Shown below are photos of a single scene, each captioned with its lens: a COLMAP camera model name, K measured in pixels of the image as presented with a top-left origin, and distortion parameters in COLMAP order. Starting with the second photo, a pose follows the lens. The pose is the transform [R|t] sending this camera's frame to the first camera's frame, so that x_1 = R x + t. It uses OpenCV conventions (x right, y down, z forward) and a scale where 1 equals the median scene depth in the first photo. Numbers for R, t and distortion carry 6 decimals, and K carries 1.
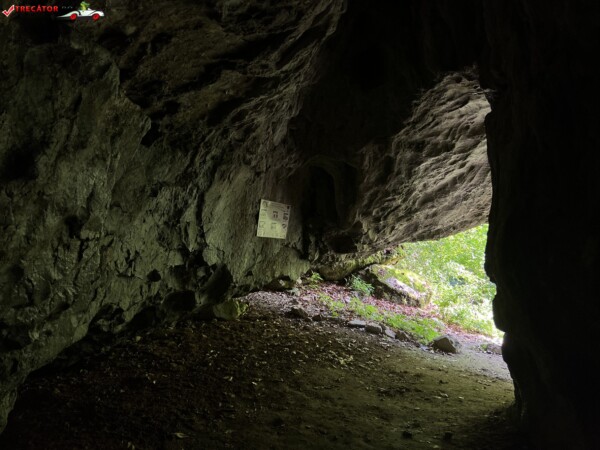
lens RADIAL K [[453.1, 0, 300.5], [0, 453.1, 225.4], [0, 0, 1]] dist [0.046106, -0.054572]
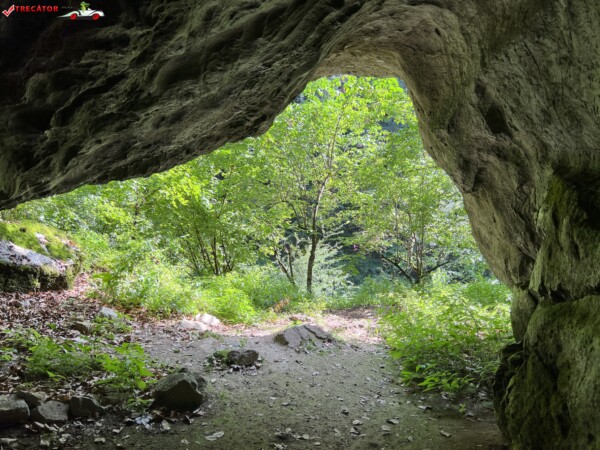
lens RADIAL K [[453.1, 0, 301.1], [0, 453.1, 226.8], [0, 0, 1]] dist [0.046106, -0.054572]
pose [[0.651986, -0.114735, 0.749500, 0.070099], [-0.033054, 0.983244, 0.179271, -0.005747], [-0.757511, -0.141656, 0.637269, 0.767192]]
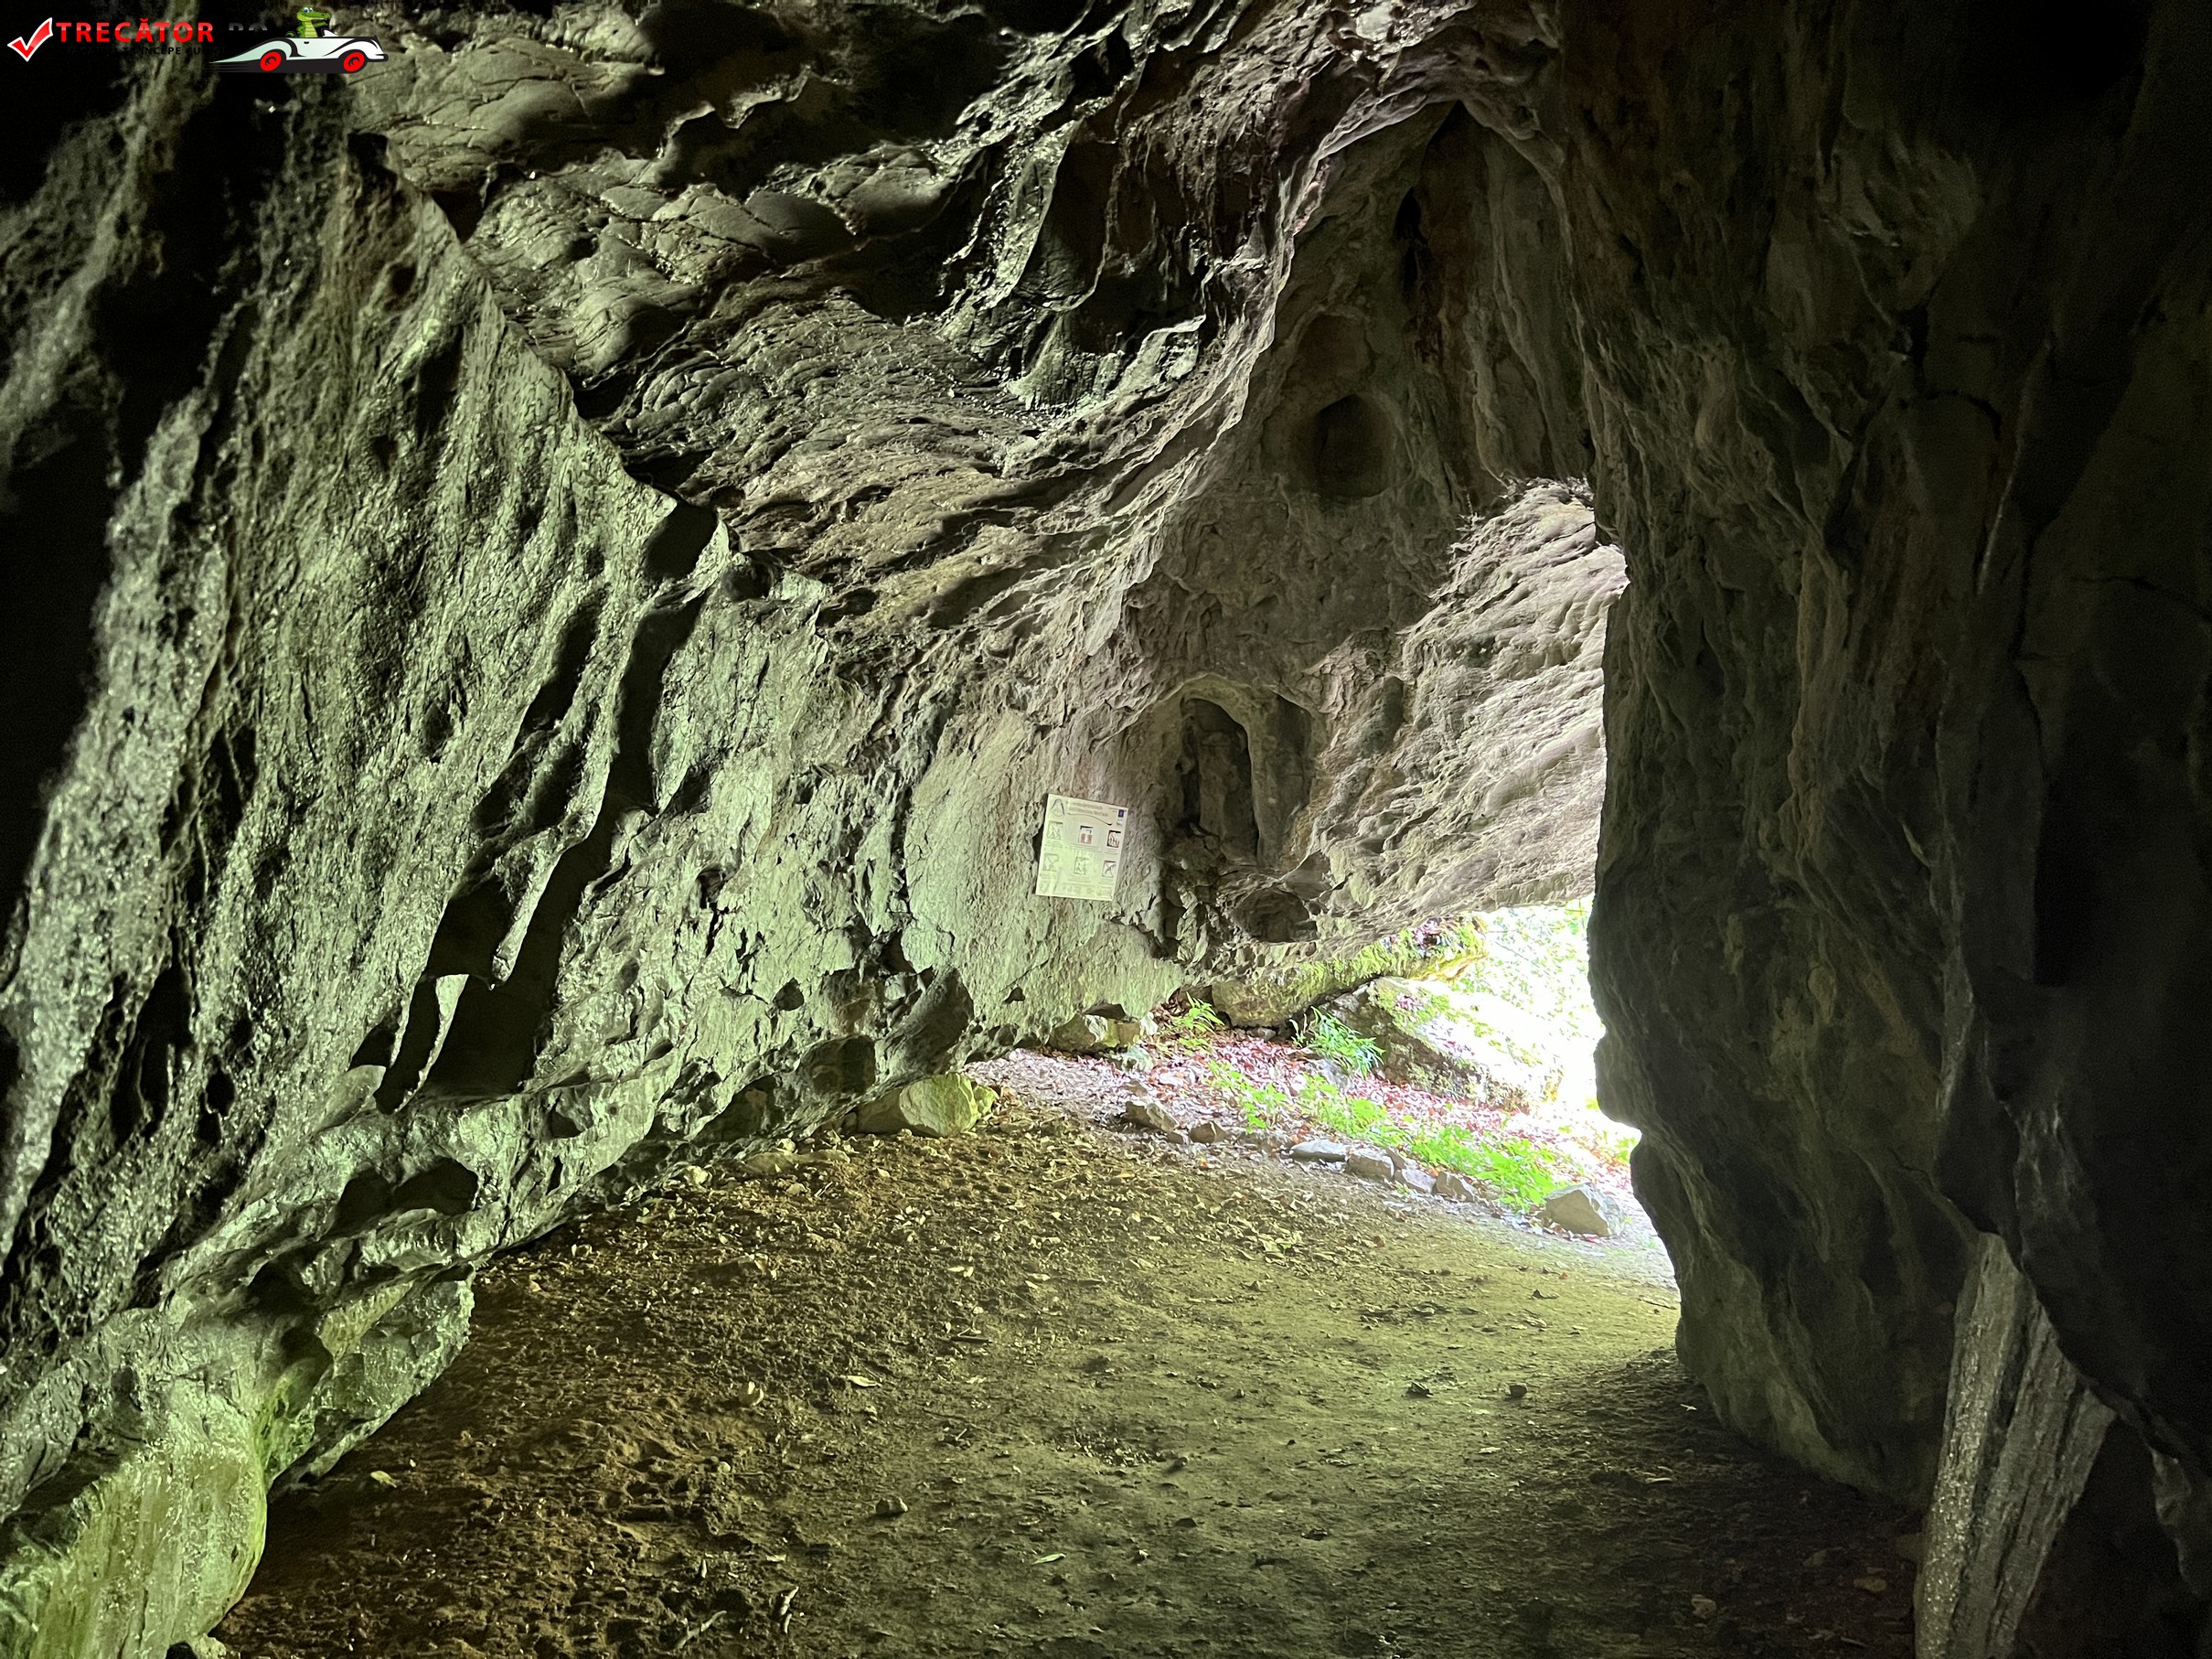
lens RADIAL K [[1670.5, 0, 1099.7], [0, 1670.5, 834.3], [0, 0, 1]] dist [0.046106, -0.054572]
pose [[0.999489, 0.004436, -0.031651, -0.001963], [-0.004512, 0.999987, -0.002352, -0.020432], [0.031640, 0.002493, 0.999496, -0.332489]]
